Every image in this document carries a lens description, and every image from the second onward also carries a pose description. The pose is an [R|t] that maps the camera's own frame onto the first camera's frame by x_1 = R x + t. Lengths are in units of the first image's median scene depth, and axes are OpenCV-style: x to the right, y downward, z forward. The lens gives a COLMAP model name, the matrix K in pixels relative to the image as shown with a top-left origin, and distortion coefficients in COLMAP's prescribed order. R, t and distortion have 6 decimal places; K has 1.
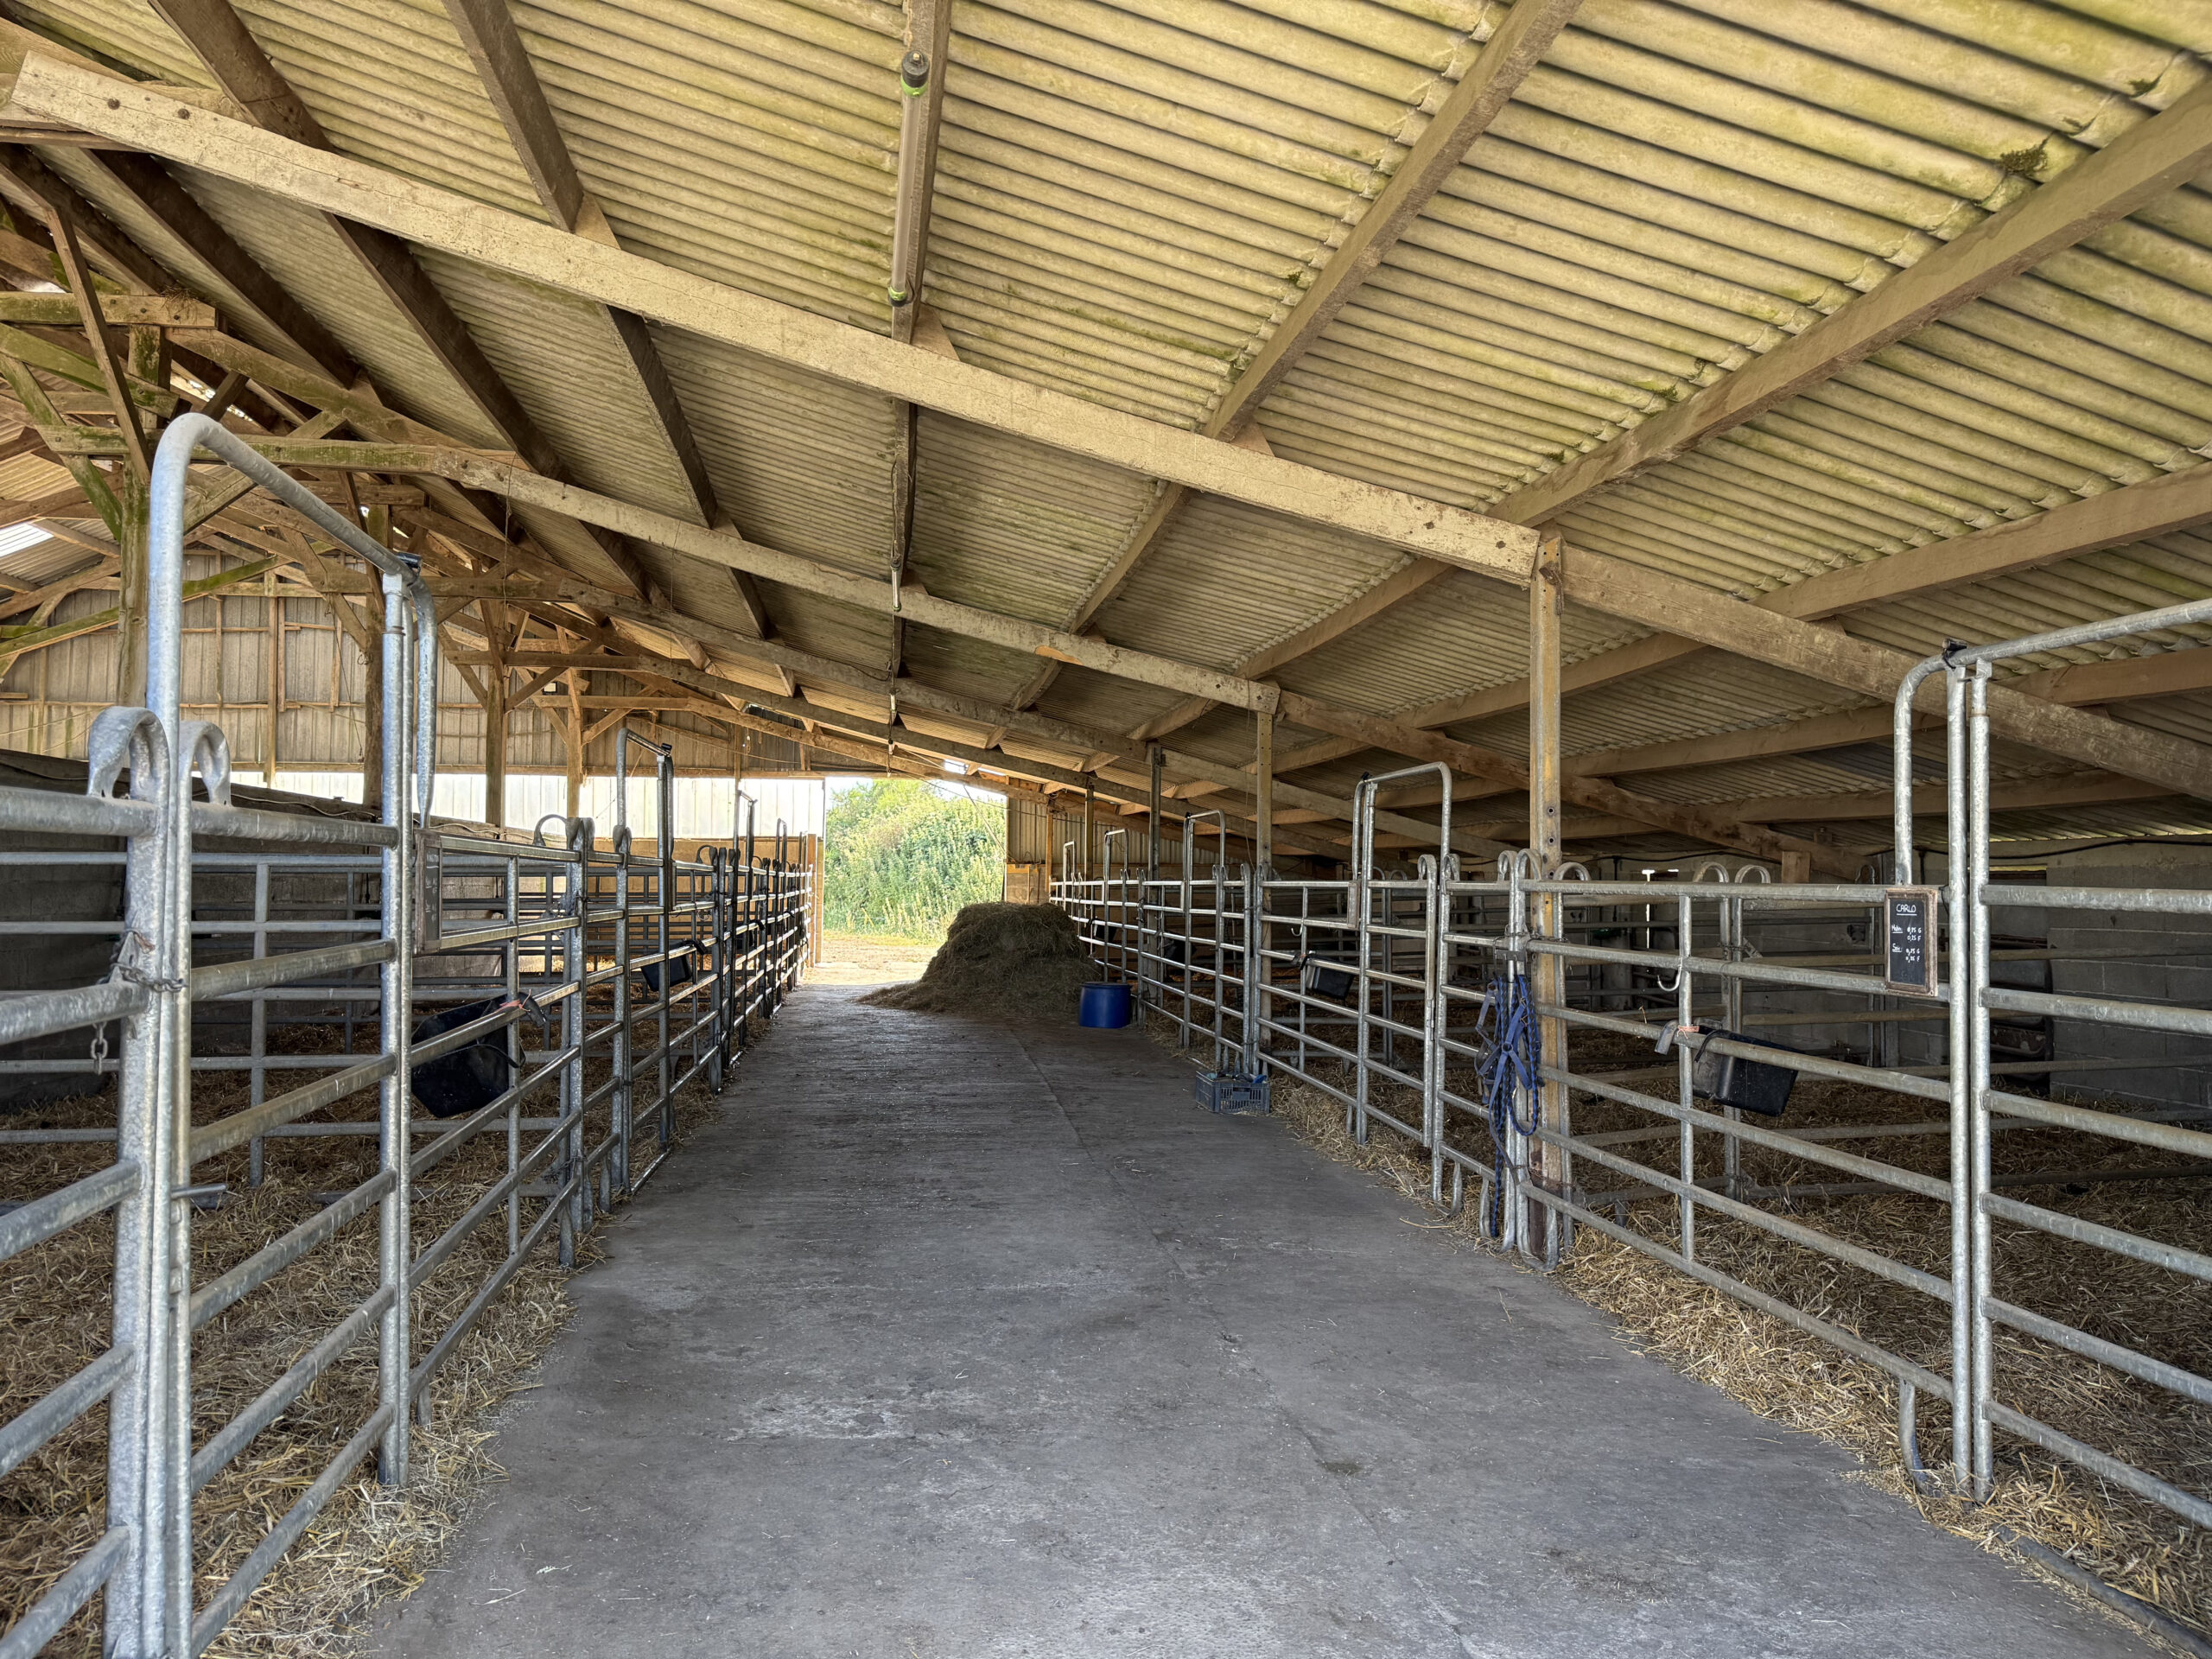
lens RADIAL K [[1577.3, 0, 1104.4], [0, 1577.3, 831.1], [0, 0, 1]] dist [0.058662, -0.052819]
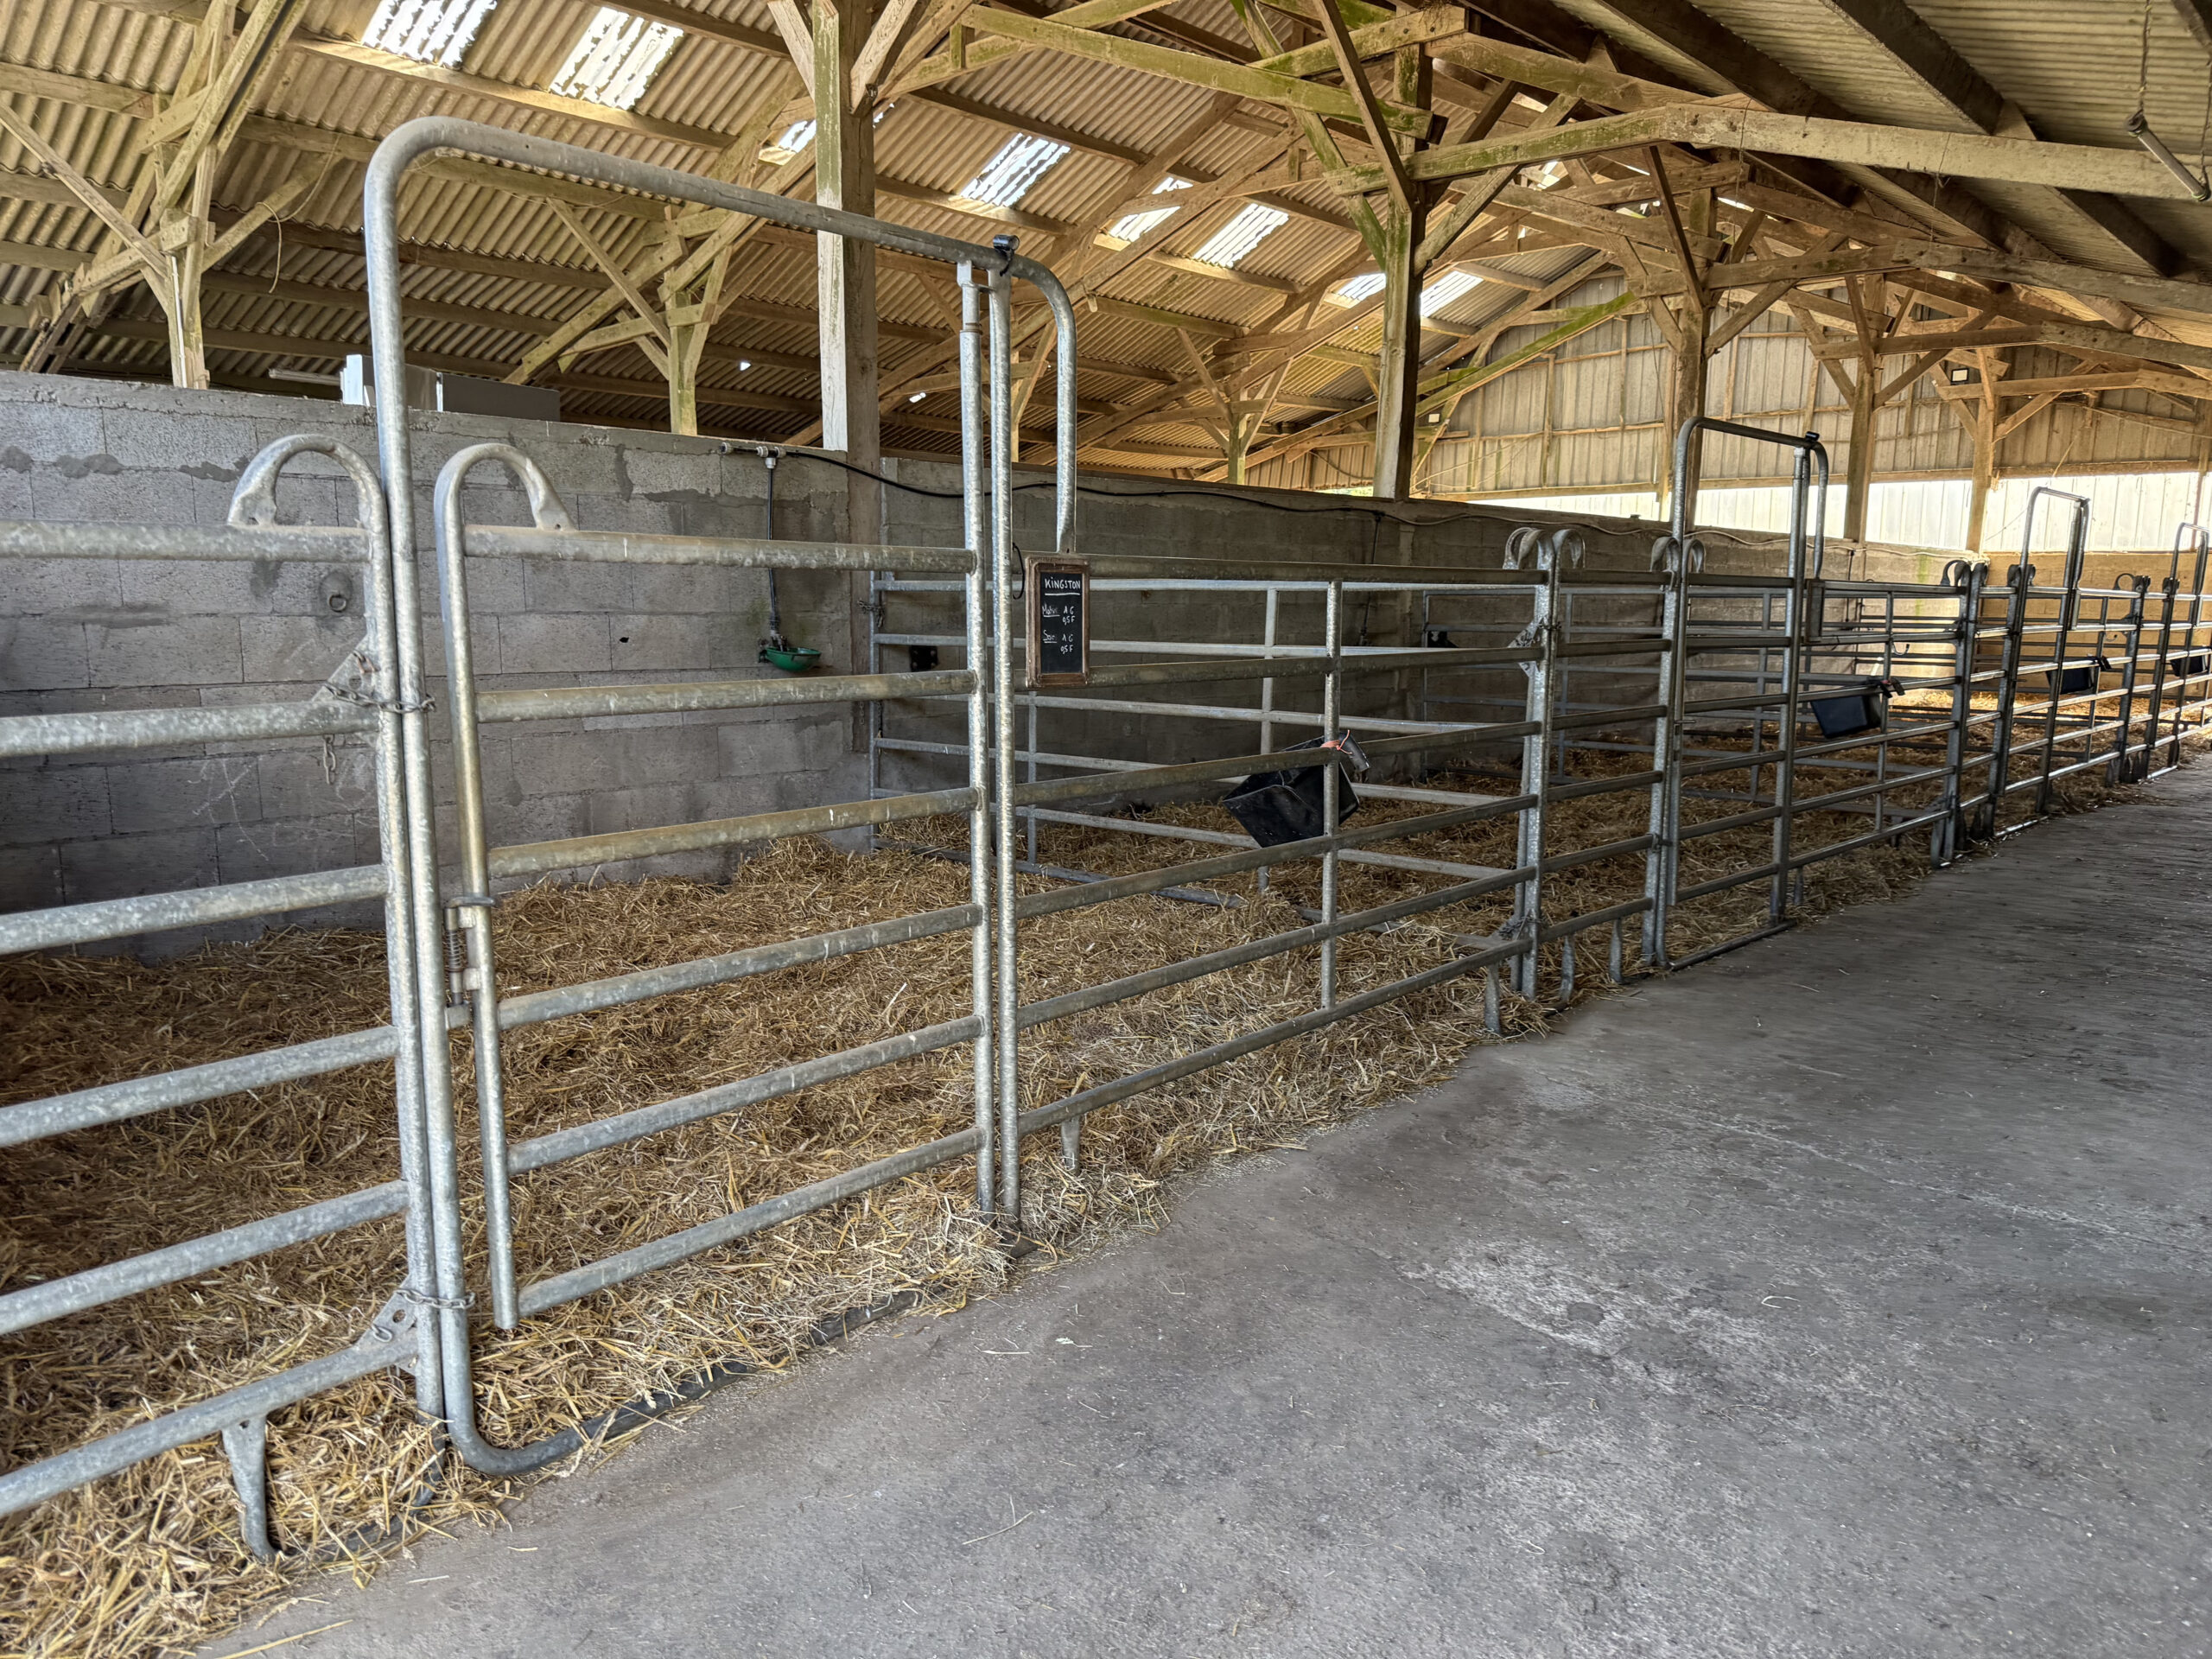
lens RADIAL K [[1577.3, 0, 1106.1], [0, 1577.3, 833.2], [0, 0, 1]] dist [0.058662, -0.052819]
pose [[0.626949, 0.122961, -0.769296, 0.118114], [0.013398, 0.985618, 0.168456, 0.003410], [0.778945, -0.115921, 0.616285, 0.161708]]
